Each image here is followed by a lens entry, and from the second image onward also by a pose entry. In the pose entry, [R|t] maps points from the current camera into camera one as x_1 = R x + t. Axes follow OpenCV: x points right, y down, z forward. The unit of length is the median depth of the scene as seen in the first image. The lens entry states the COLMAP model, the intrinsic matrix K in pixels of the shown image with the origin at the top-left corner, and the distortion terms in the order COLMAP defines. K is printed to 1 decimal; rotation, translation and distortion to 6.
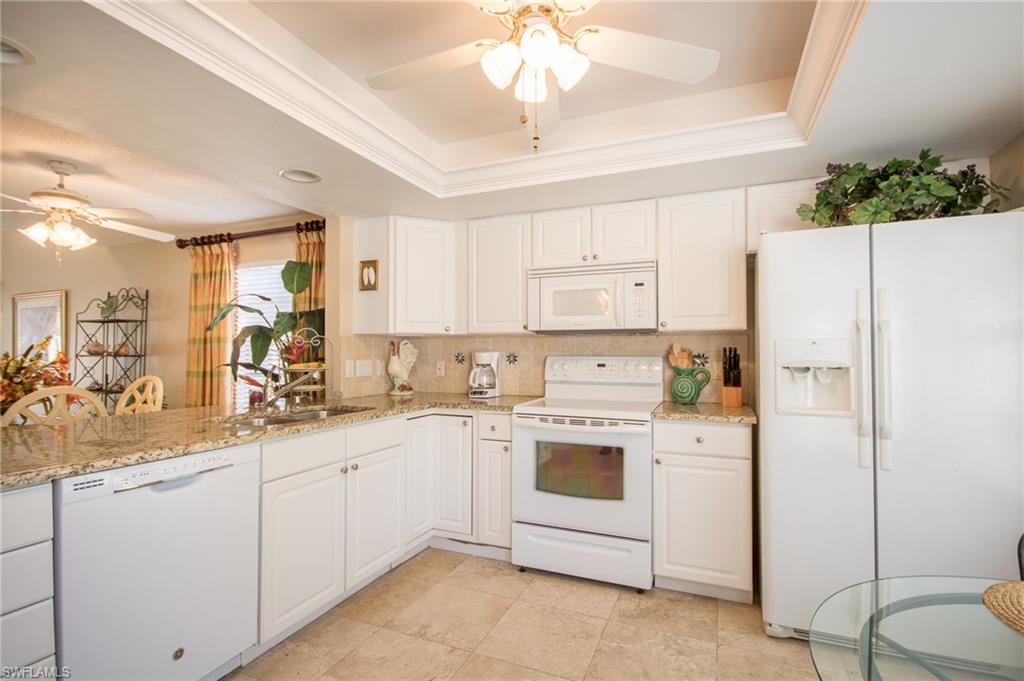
lens RADIAL K [[485.2, 0, 515.6], [0, 485.2, 346.0], [0, 0, 1]] dist [0.004678, -0.000029]
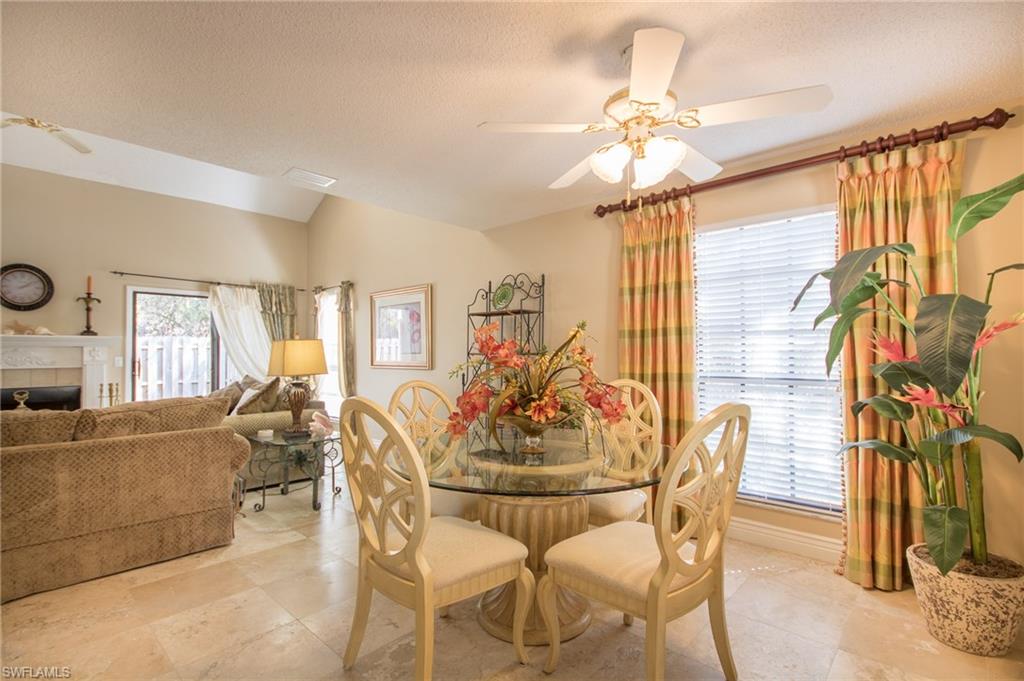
lens RADIAL K [[485.2, 0, 512.3], [0, 485.2, 345.8], [0, 0, 1]] dist [0.004678, -0.000029]
pose [[0.941566, -0.007741, -0.336739, -0.528047], [0.007516, 0.999970, -0.001973, 0.008290], [0.336744, -0.000673, 0.941596, 0.199016]]
